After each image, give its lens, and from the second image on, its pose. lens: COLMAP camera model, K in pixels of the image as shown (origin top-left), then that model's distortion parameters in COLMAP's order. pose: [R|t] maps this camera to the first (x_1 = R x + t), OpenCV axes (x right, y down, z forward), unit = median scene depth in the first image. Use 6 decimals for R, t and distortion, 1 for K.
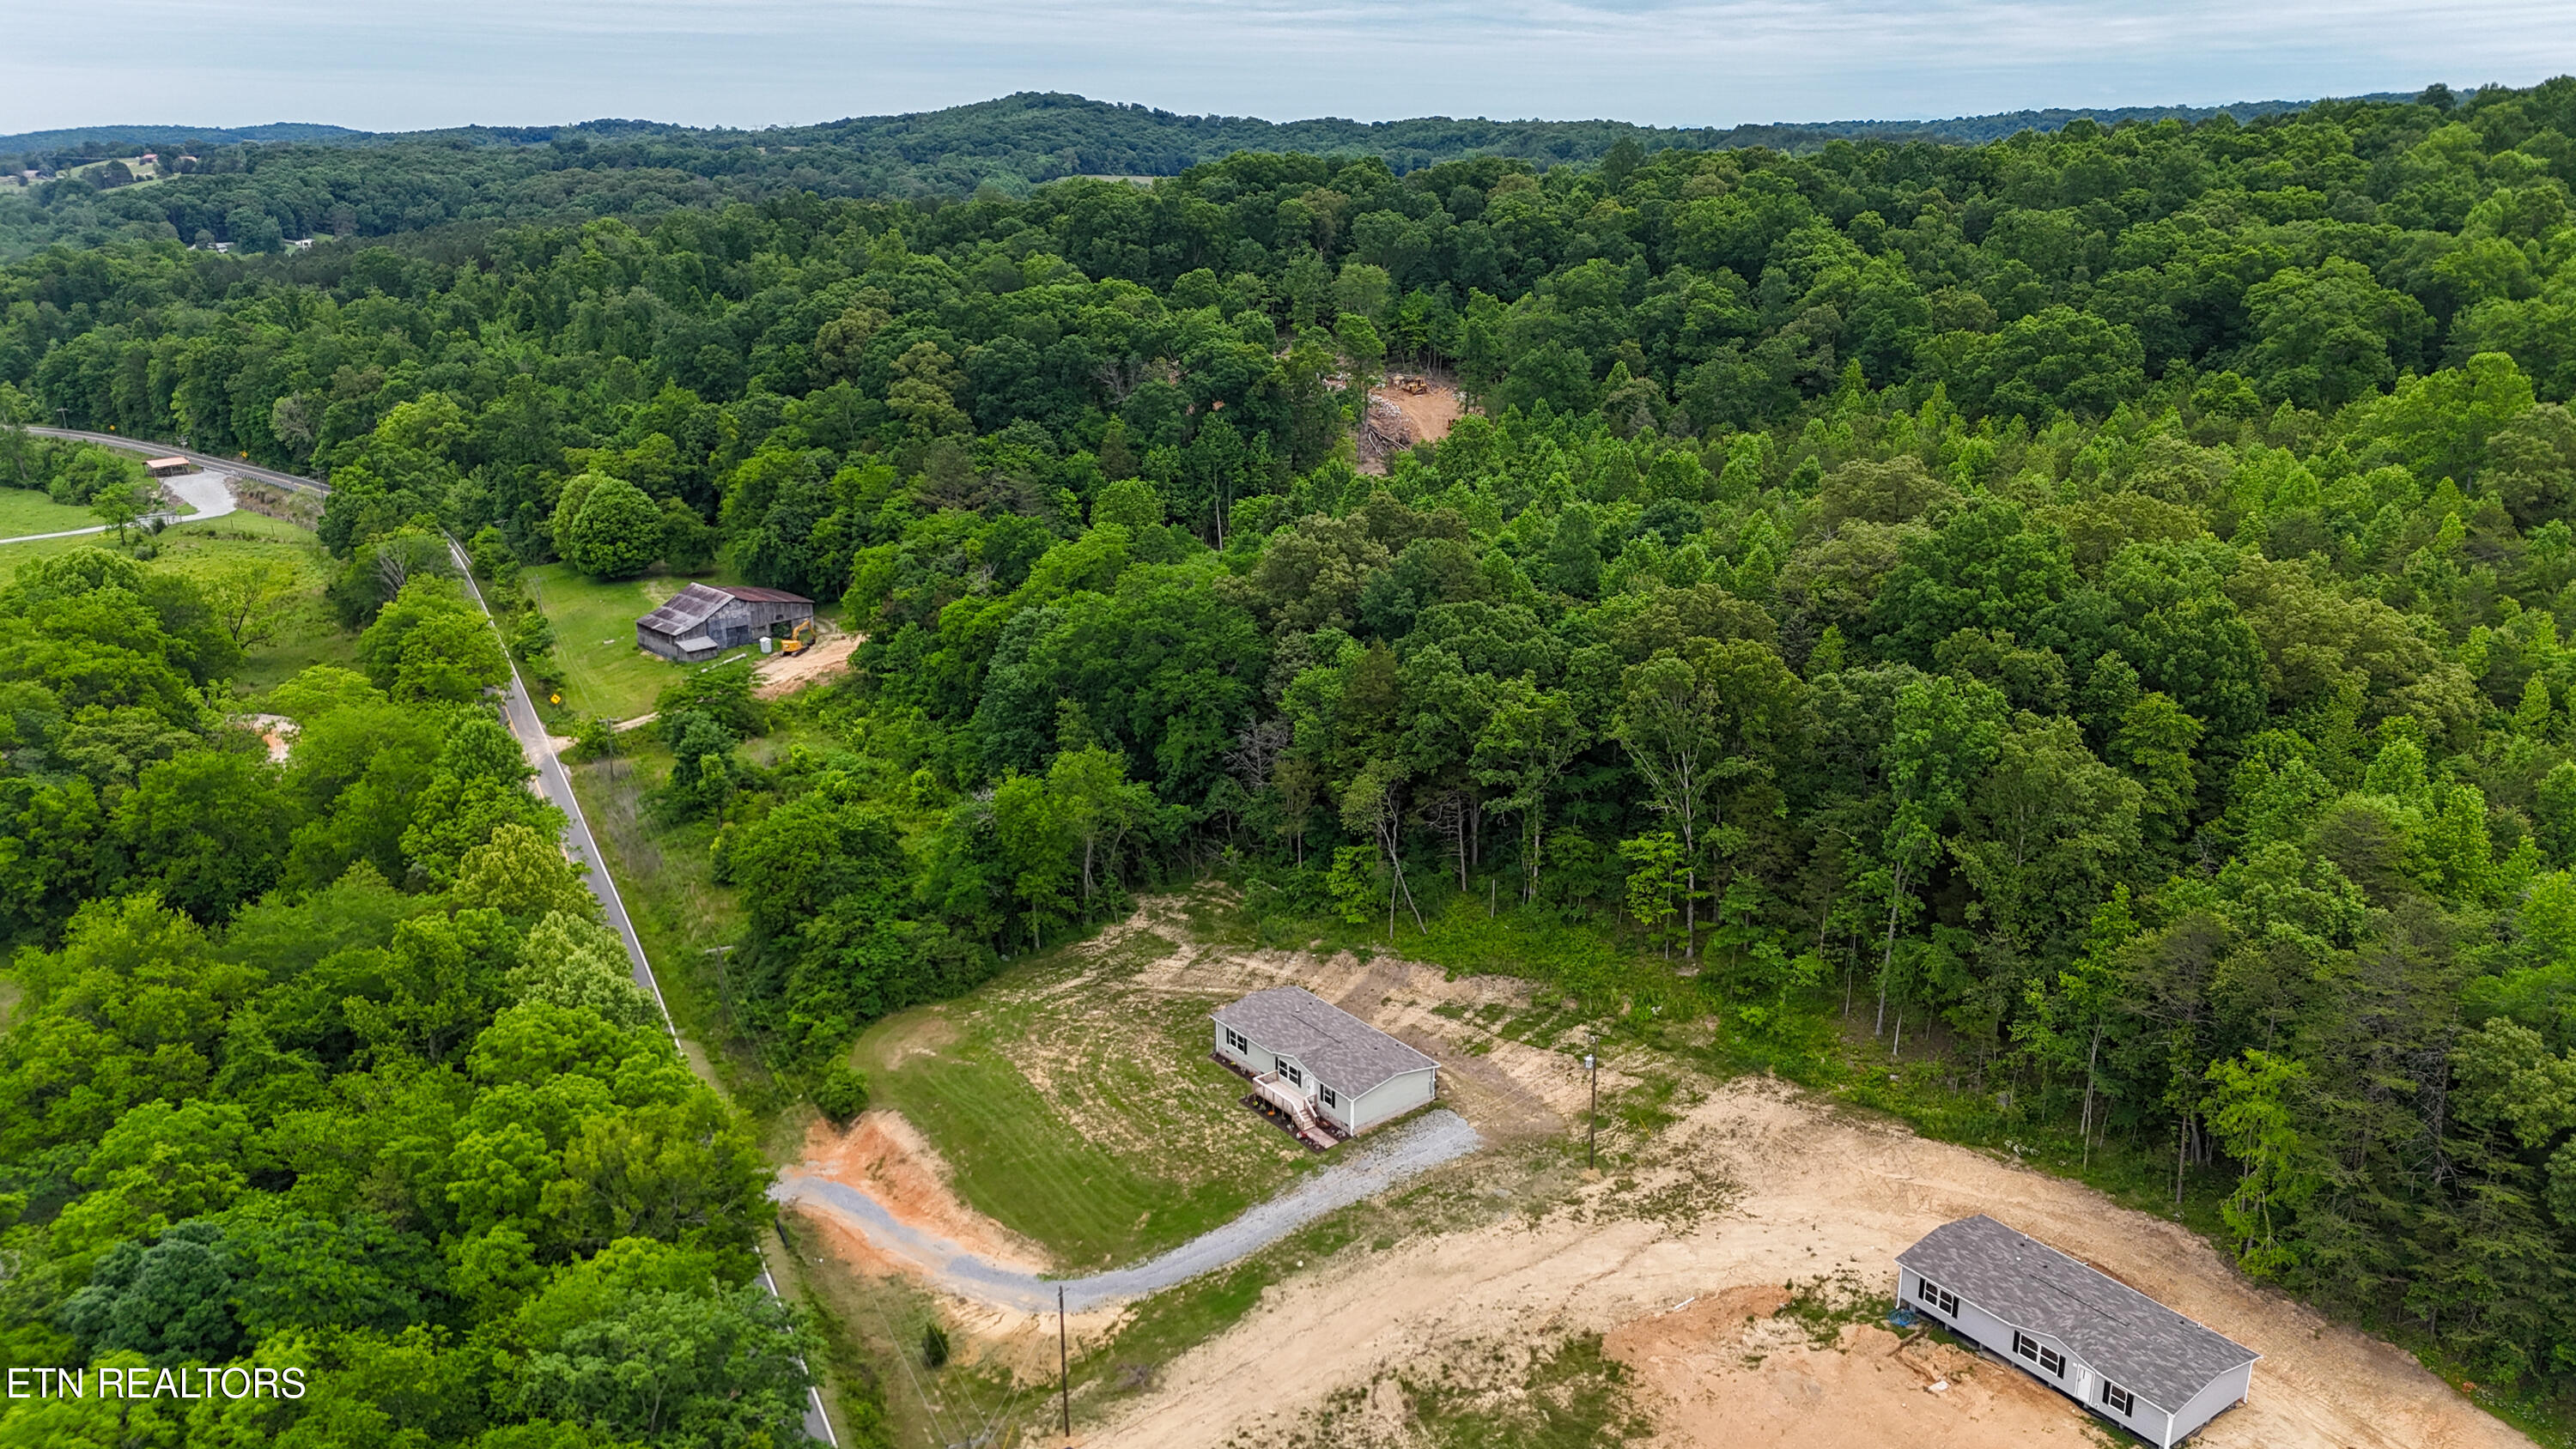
lens RADIAL K [[1883.6, 0, 1283.5], [0, 1883.6, 726.5], [0, 0, 1]] dist [0.078245, -0.090944]
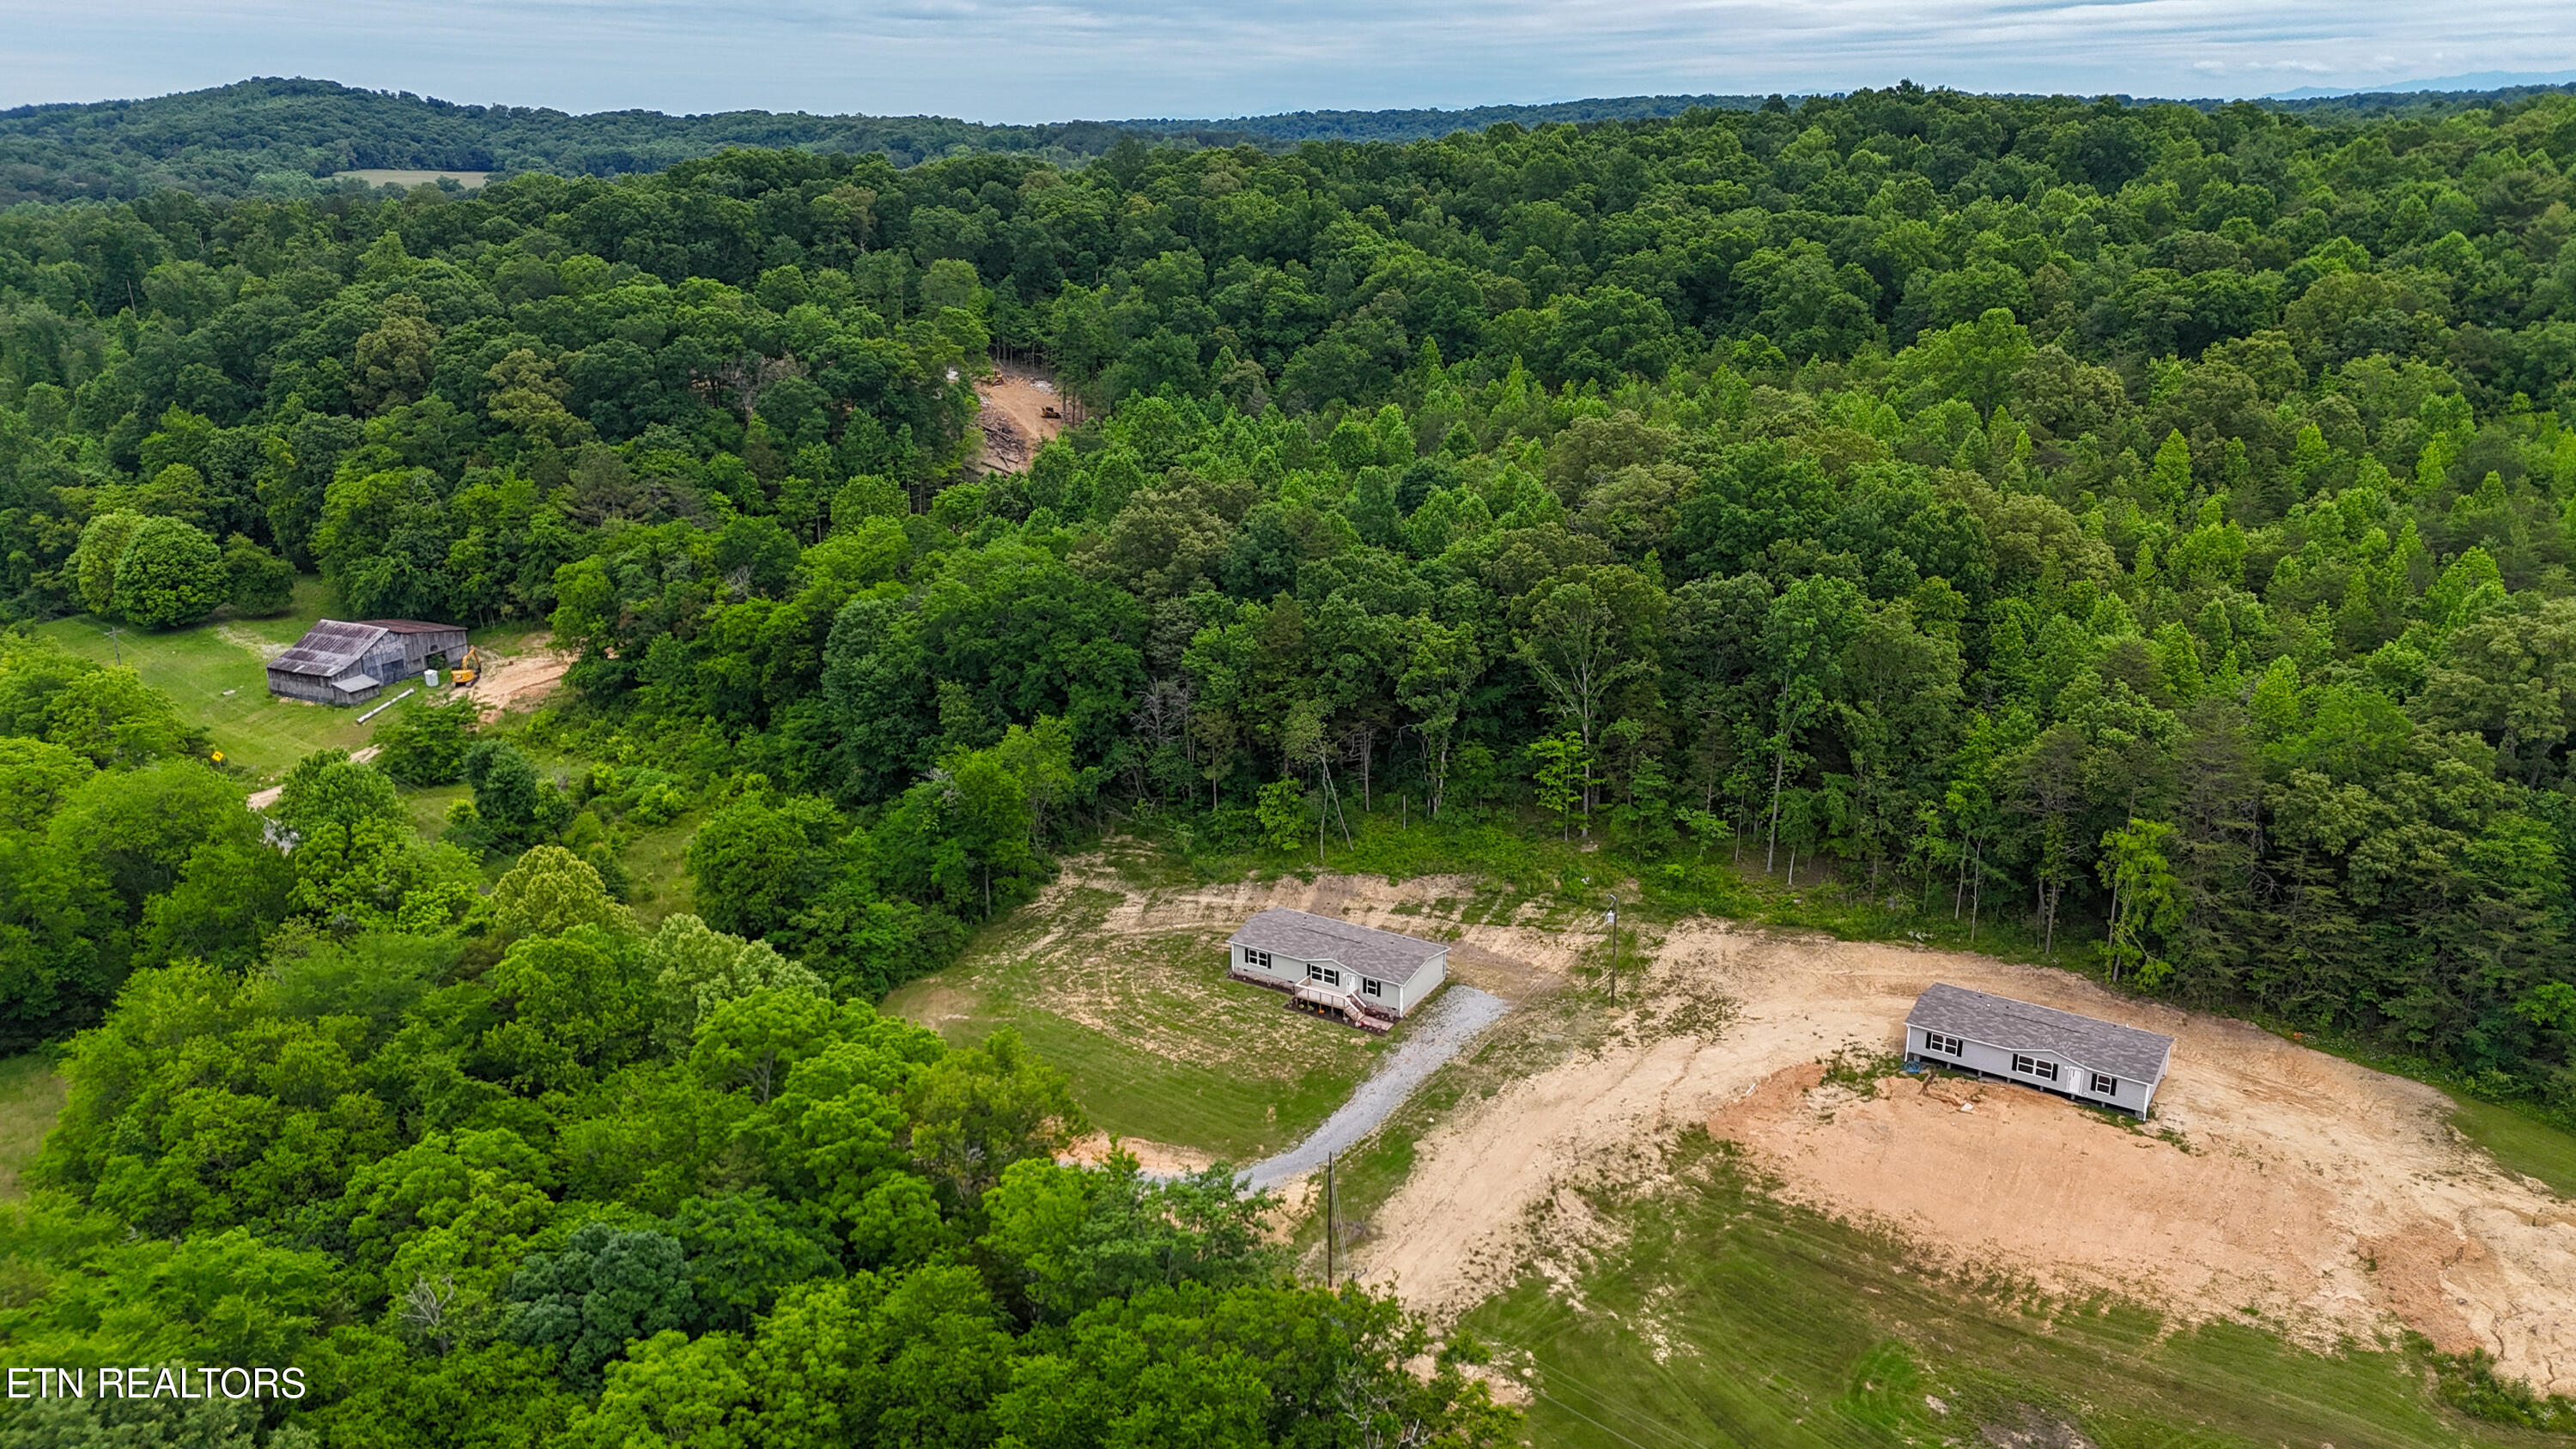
lens RADIAL K [[1883.6, 0, 1279.4], [0, 1883.6, 722.8], [0, 0, 1]] dist [0.078245, -0.090944]
pose [[0.936323, -0.104384, 0.335264, -0.373134], [0.104161, 0.994385, 0.018700, 0.009738], [-0.335334, 0.017412, 0.941938, -0.050298]]
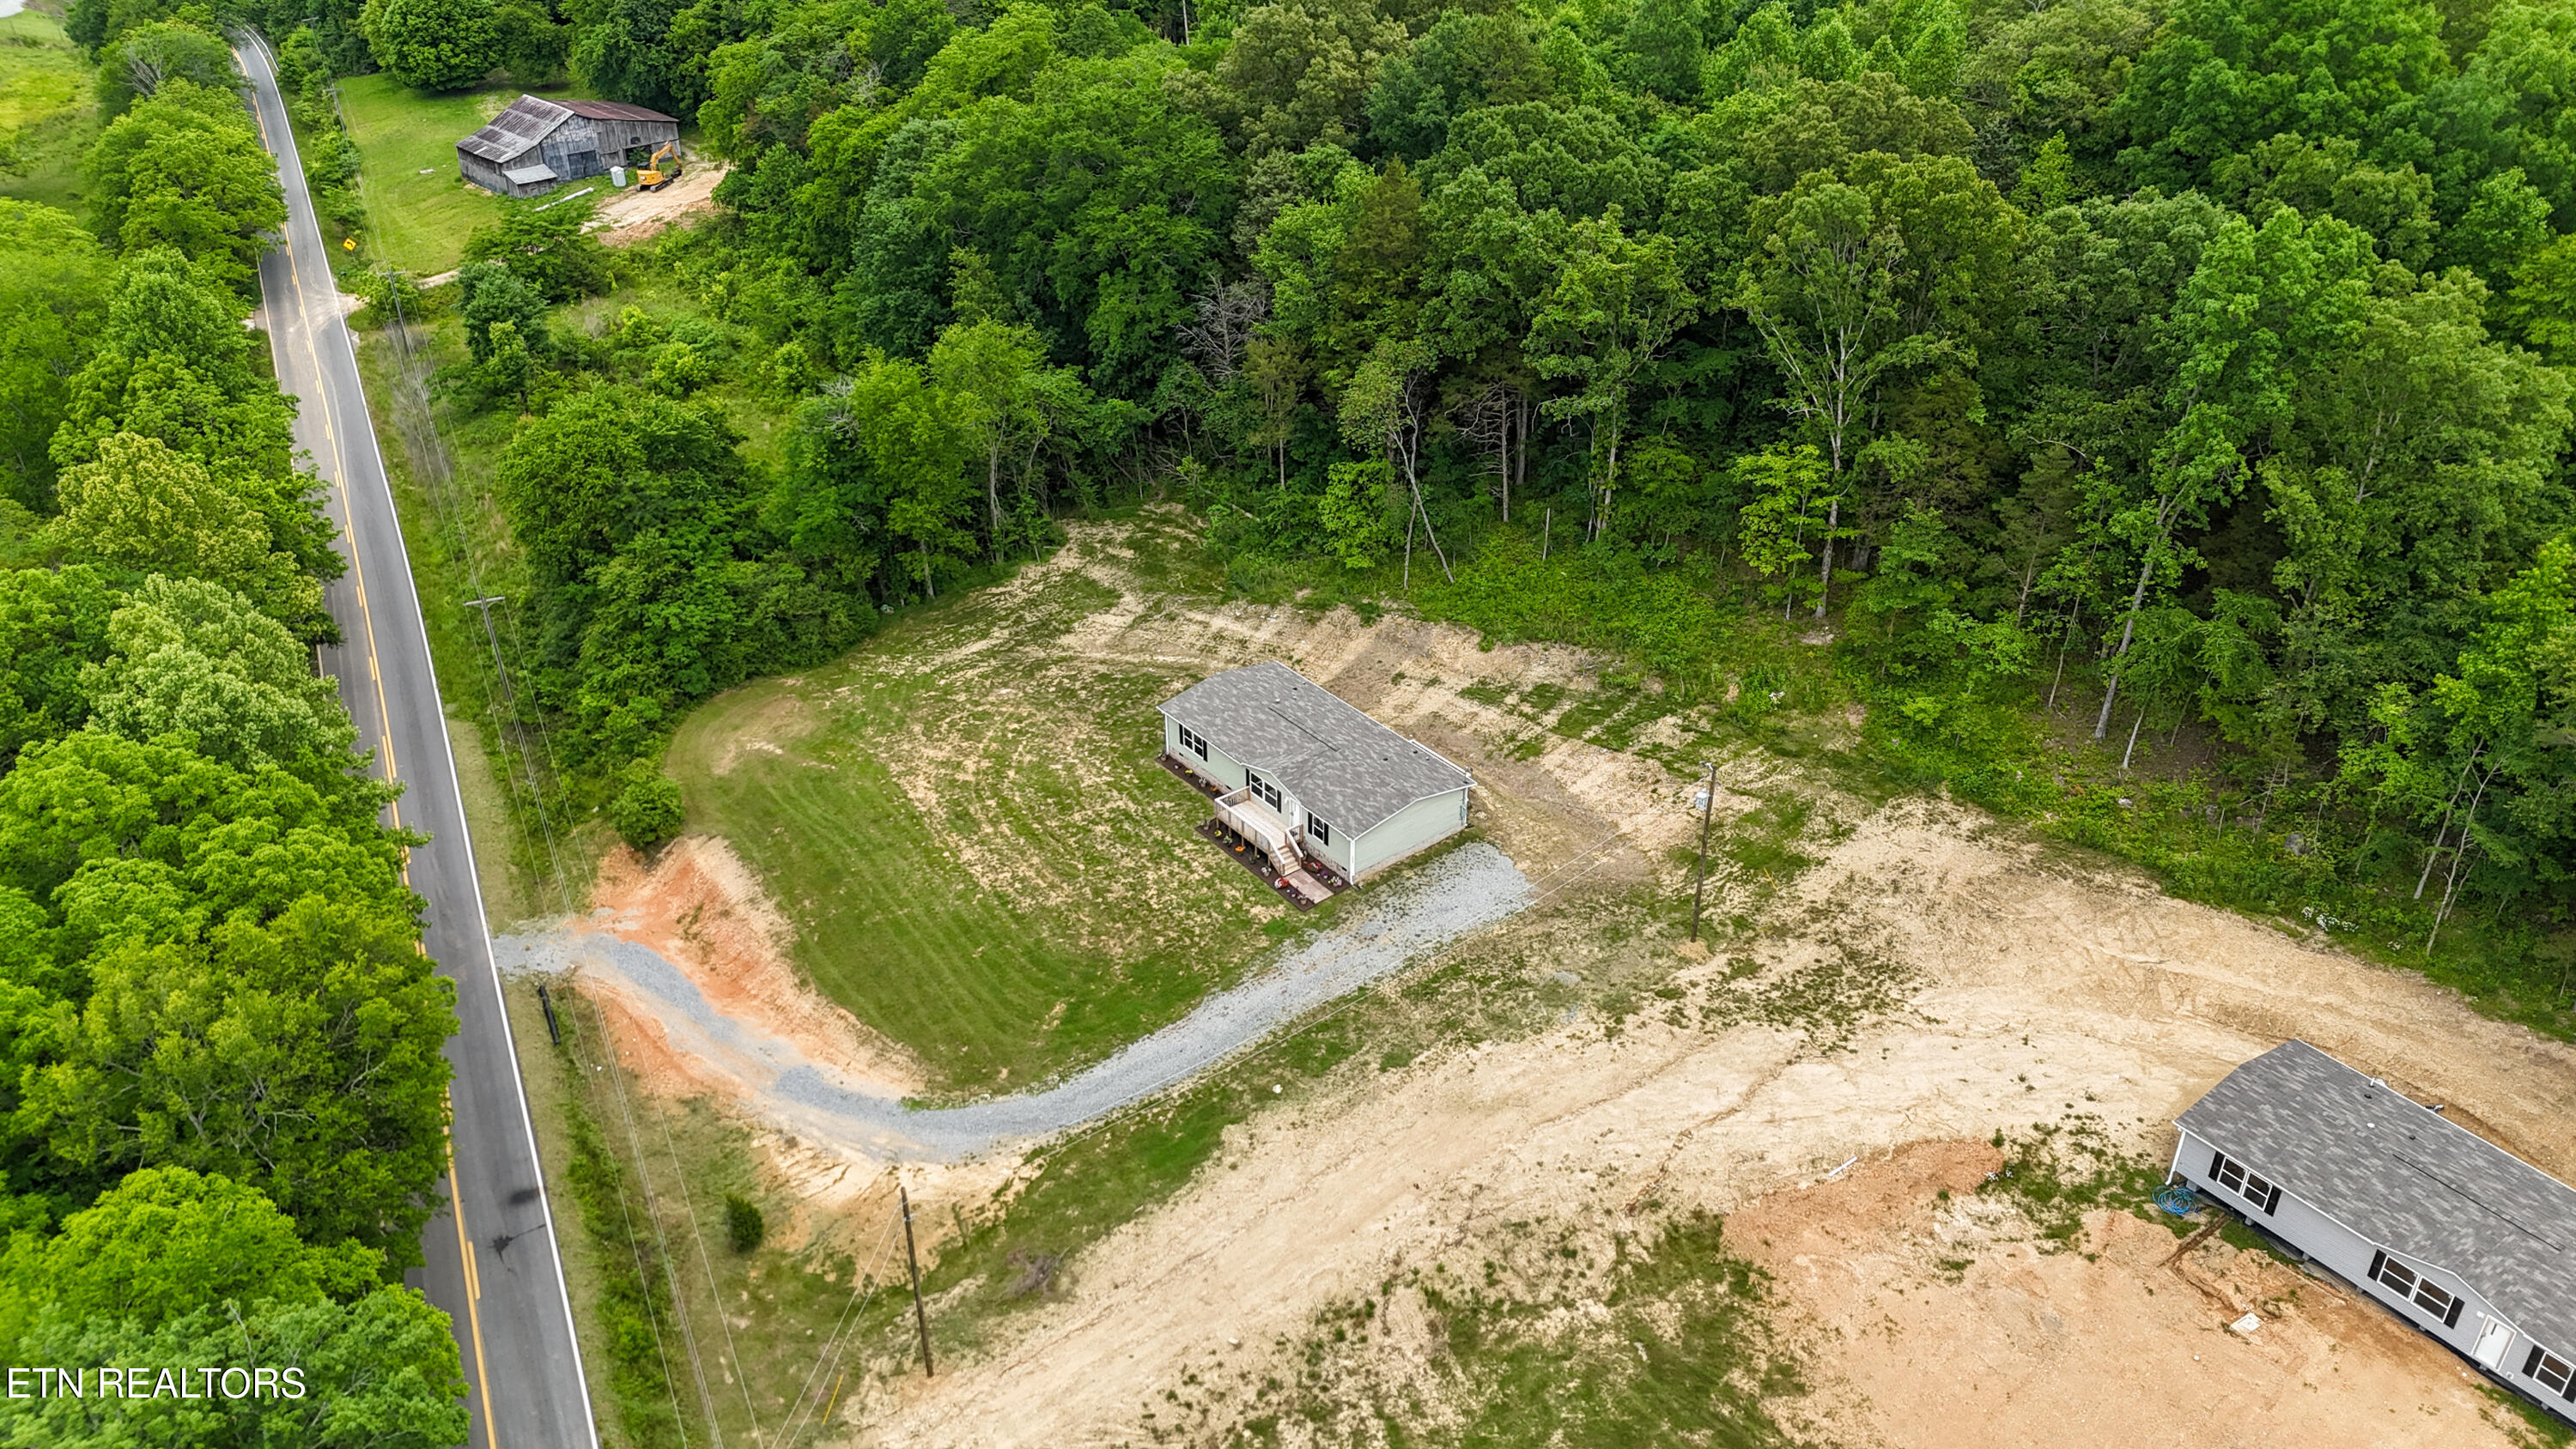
lens RADIAL K [[1883.6, 0, 1286.5], [0, 1883.6, 737.0], [0, 0, 1]] dist [0.078245, -0.090944]
pose [[0.999985, -0.001436, 0.005309, 0.007291], [0.000149, 0.972034, 0.234841, -0.004099], [-0.005498, -0.234837, 0.972019, 0.303468]]
